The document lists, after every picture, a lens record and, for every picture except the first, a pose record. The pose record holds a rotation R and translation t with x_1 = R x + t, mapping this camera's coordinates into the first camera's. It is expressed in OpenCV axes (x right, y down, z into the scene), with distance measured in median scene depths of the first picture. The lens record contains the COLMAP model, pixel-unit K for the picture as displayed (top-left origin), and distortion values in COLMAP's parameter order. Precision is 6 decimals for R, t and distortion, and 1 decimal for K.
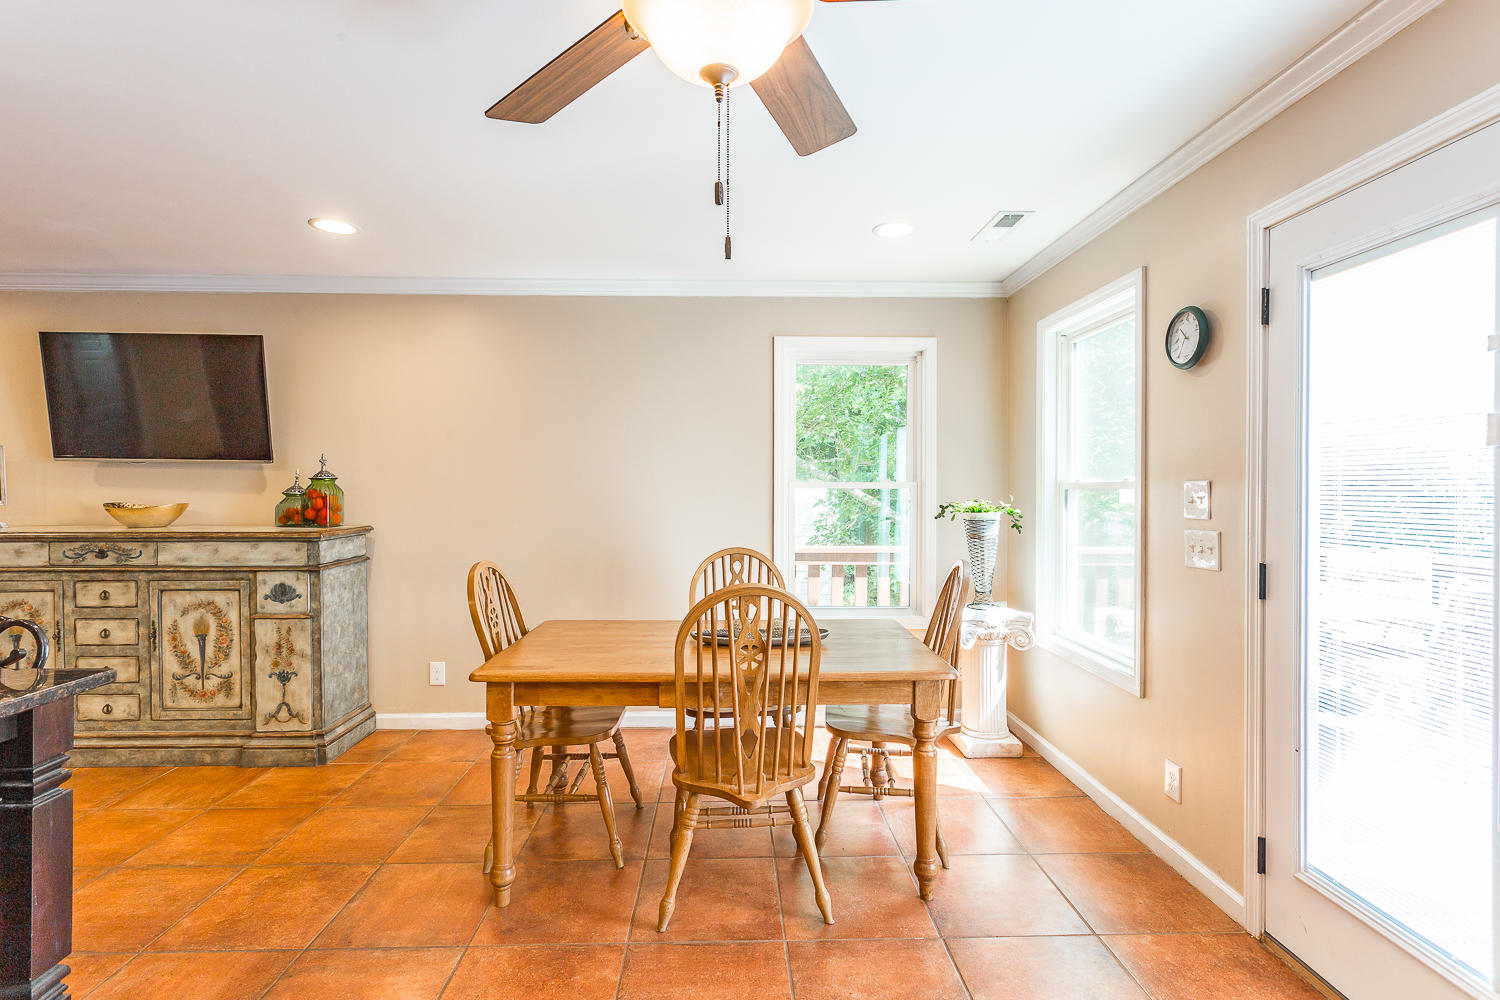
lens RADIAL K [[710.4, 0, 746.1], [0, 710.4, 492.6], [0, 0, 1]] dist [-0.000208, 0.002084]
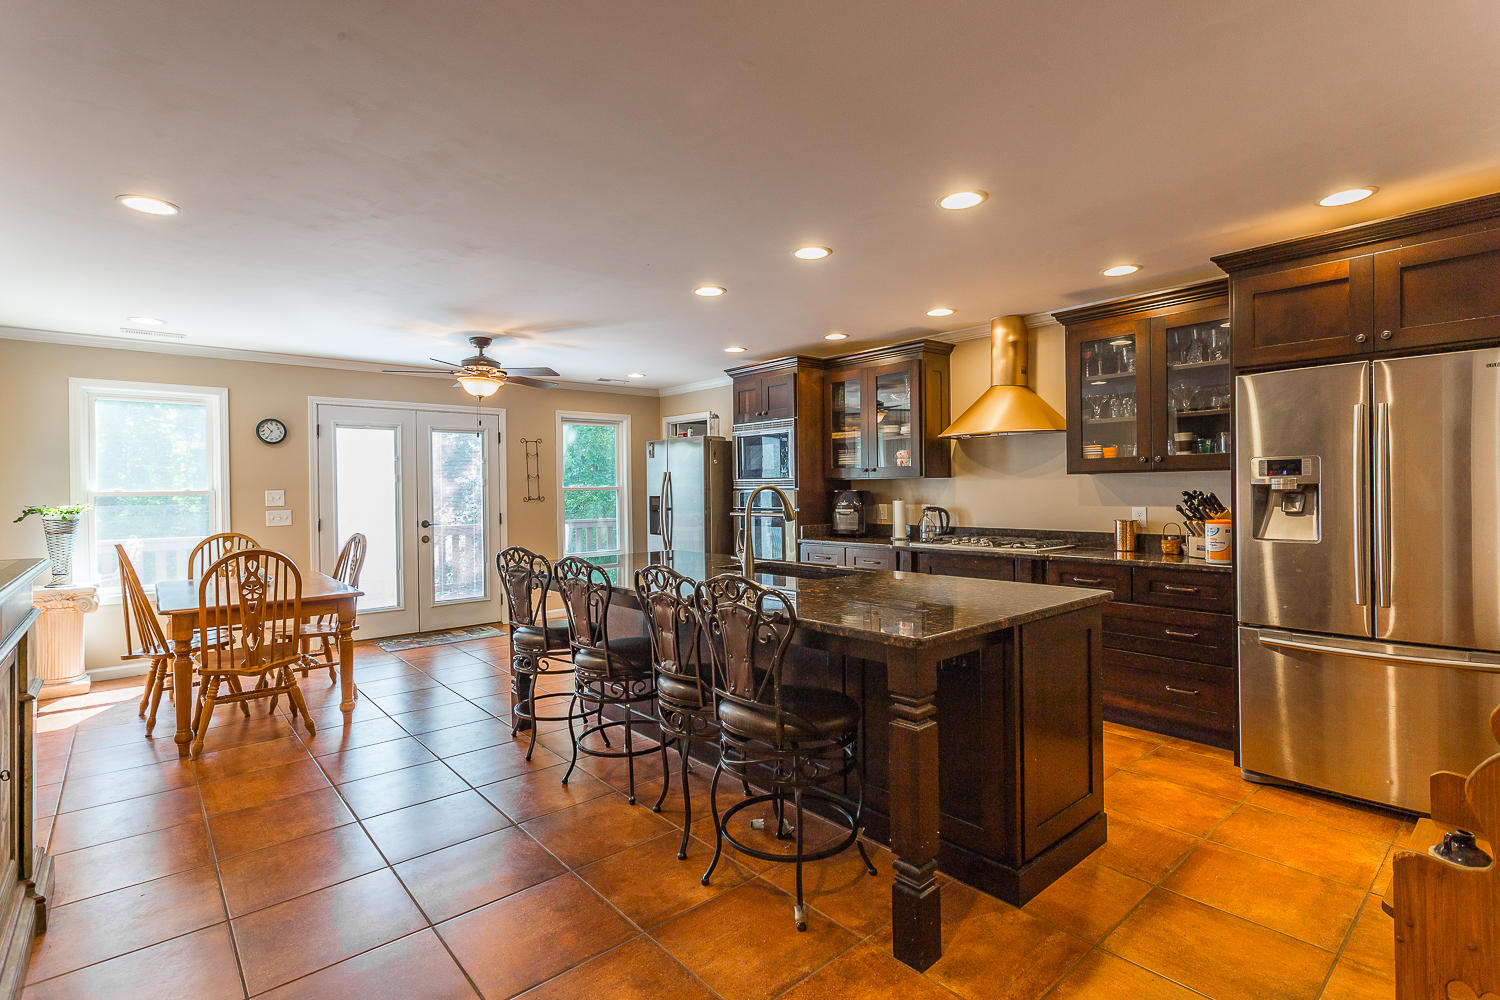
lens RADIAL K [[710.4, 0, 746.1], [0, 710.4, 492.6], [0, 0, 1]] dist [-0.000208, 0.002084]
pose [[-0.631294, 0.002719, 0.775539, -1.590493], [0.017009, 0.999802, 0.010341, -0.005398], [-0.775357, 0.019719, -0.631216, 0.897784]]
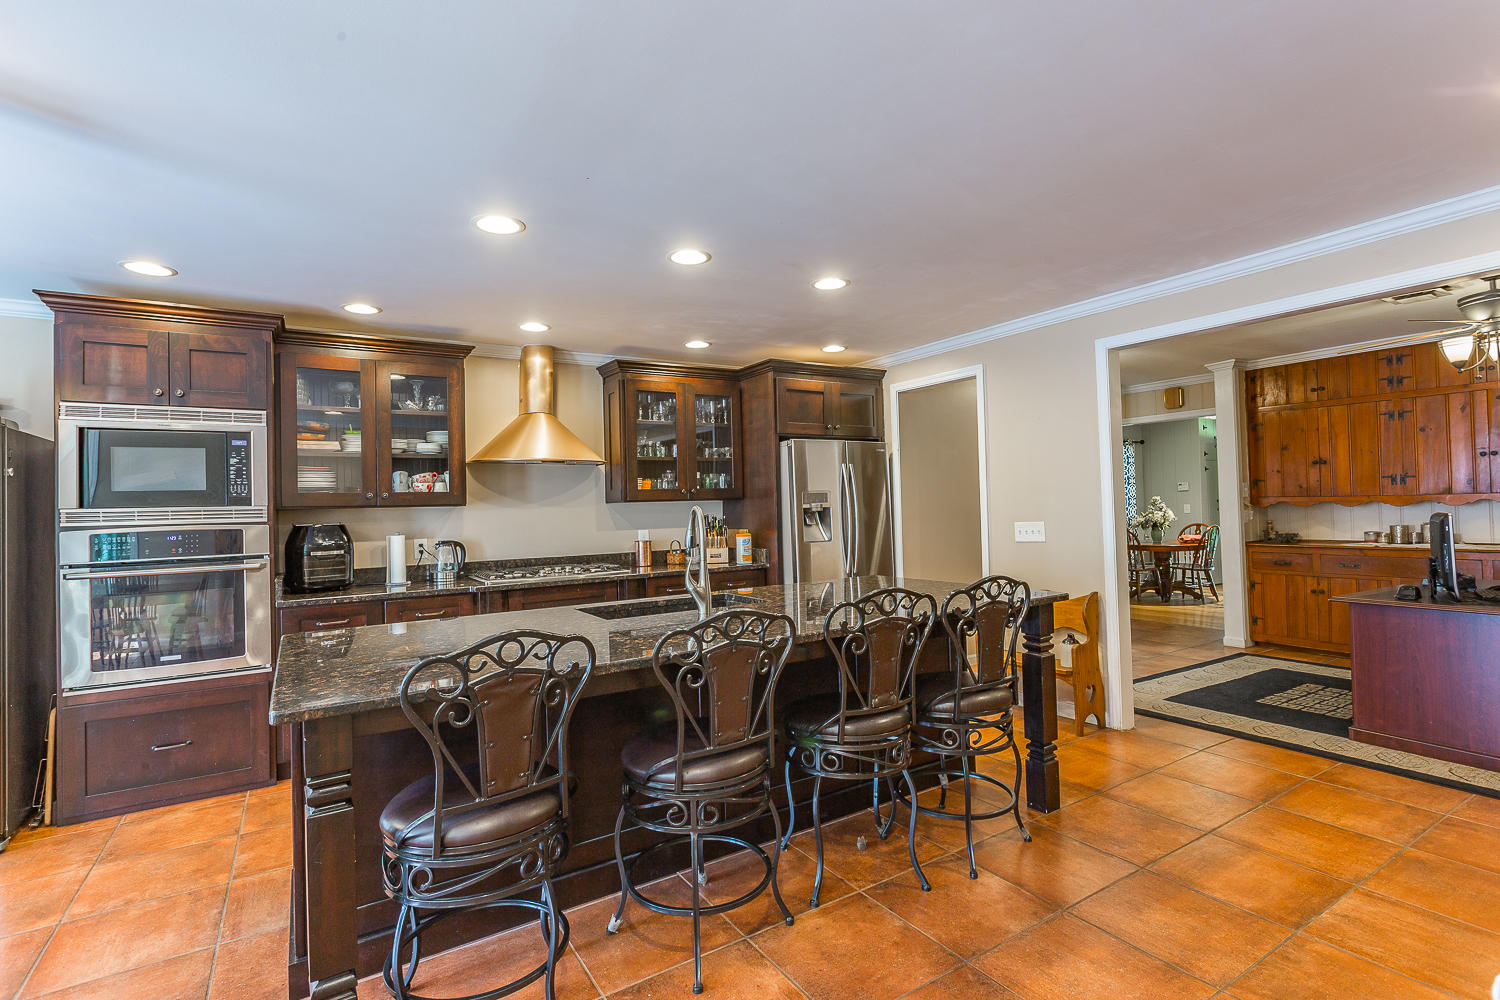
lens RADIAL K [[710.4, 0, 746.1], [0, 710.4, 492.6], [0, 0, 1]] dist [-0.000208, 0.002084]
pose [[-0.863413, 0.011244, -0.504373, -0.456504], [0.022537, 0.999613, -0.016295, -0.006457], [0.503995, -0.025437, -0.863332, 1.021596]]
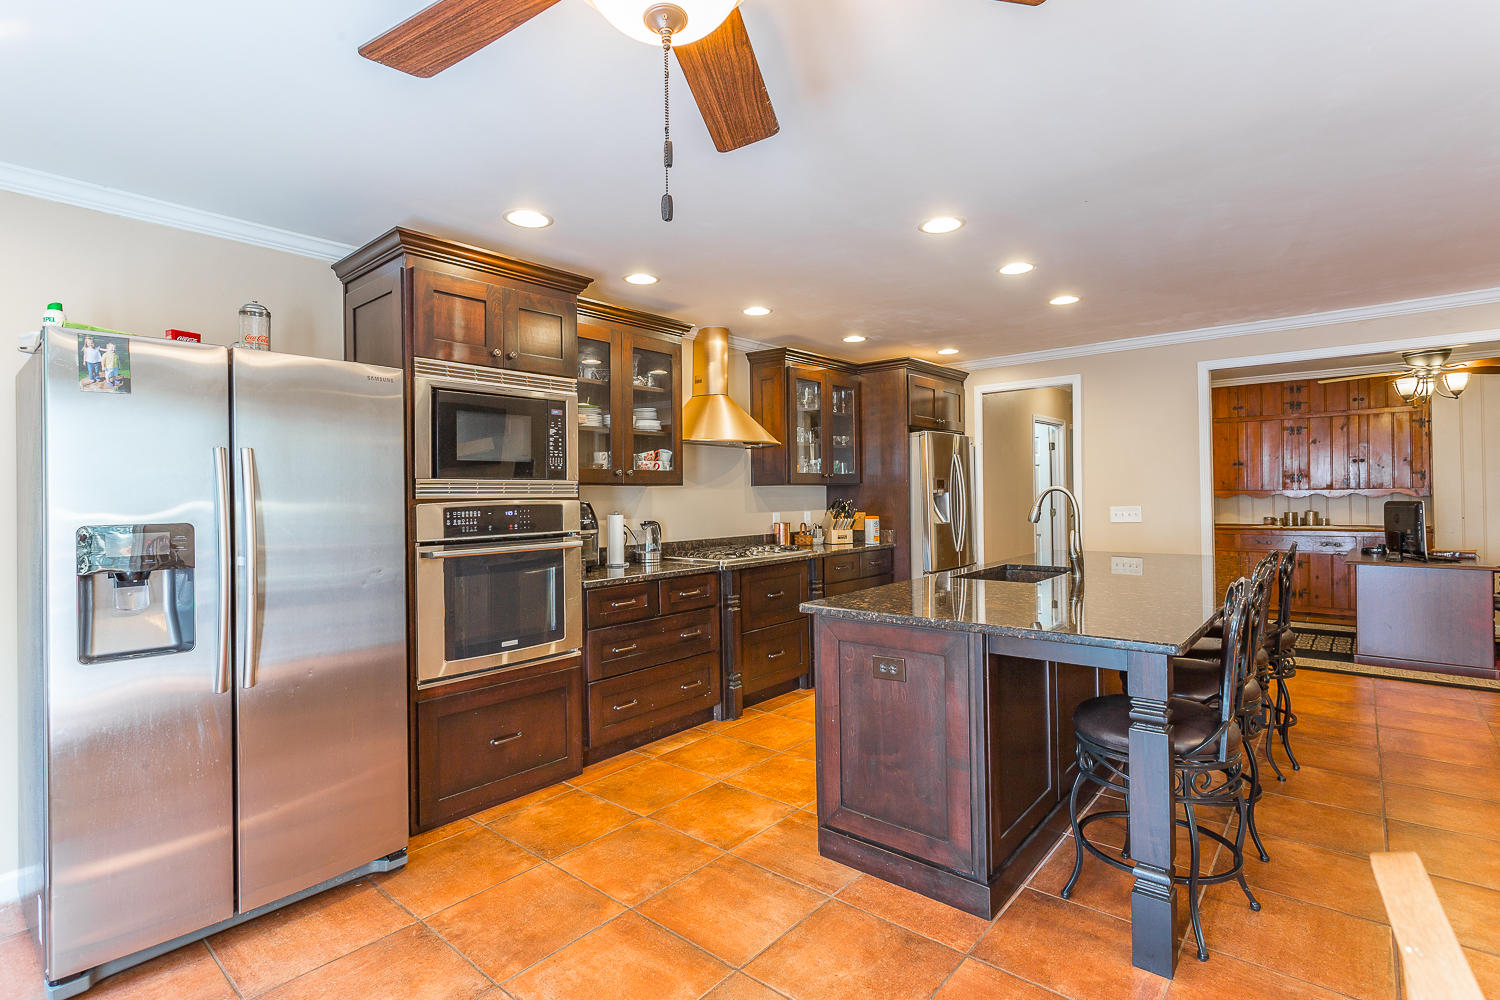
lens RADIAL K [[710.4, 0, 746.1], [0, 710.4, 492.6], [0, 0, 1]] dist [-0.000208, 0.002084]
pose [[-0.676070, 0.005877, -0.736814, 0.194758], [0.009816, 0.999951, -0.001031, 0.000457], [0.736772, -0.007929, -0.676095, 0.602343]]
